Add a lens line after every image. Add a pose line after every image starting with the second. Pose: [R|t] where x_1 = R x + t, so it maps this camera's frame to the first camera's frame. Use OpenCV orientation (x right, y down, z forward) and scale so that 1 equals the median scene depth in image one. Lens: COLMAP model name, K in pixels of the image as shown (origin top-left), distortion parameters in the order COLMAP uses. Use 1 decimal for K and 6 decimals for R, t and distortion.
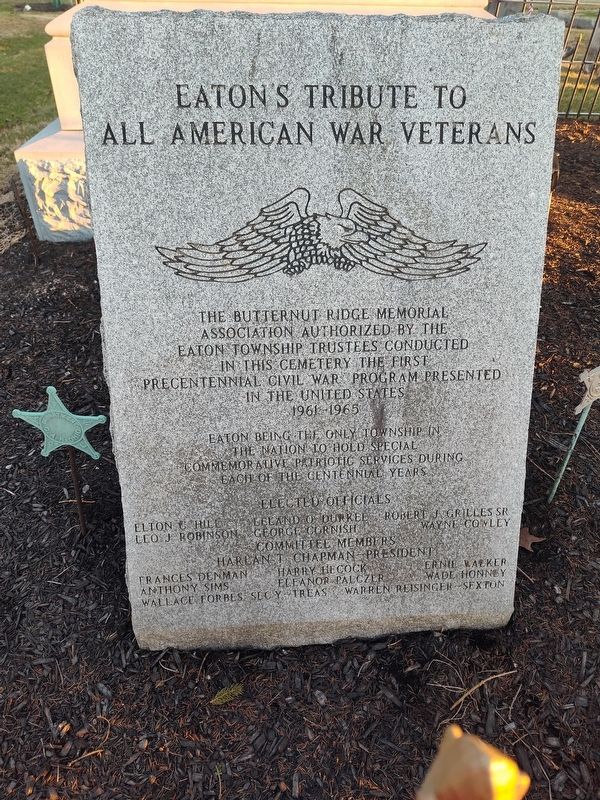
lens RADIAL K [[538.3, 0, 302.9], [0, 538.3, 383.6], [0, 0, 1]] dist [0.006166, -0.003286]
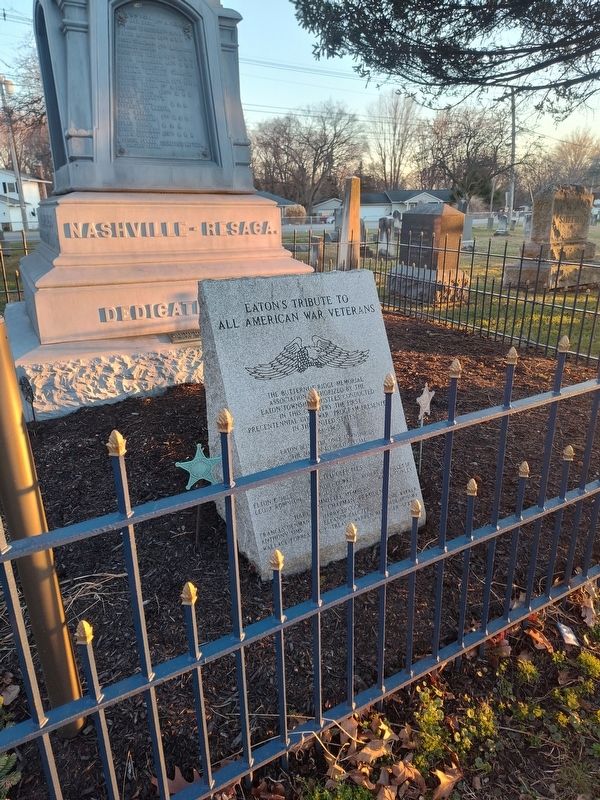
lens RADIAL K [[529.5, 0, 299.0], [0, 529.5, 372.7], [0, 0, 1]] dist [0.061440, -0.175664]
pose [[0.914821, -0.138706, 0.379294, -0.897031], [0.263391, 0.916862, -0.299982, 0.483212], [-0.306151, 0.374333, 0.875298, -0.994241]]
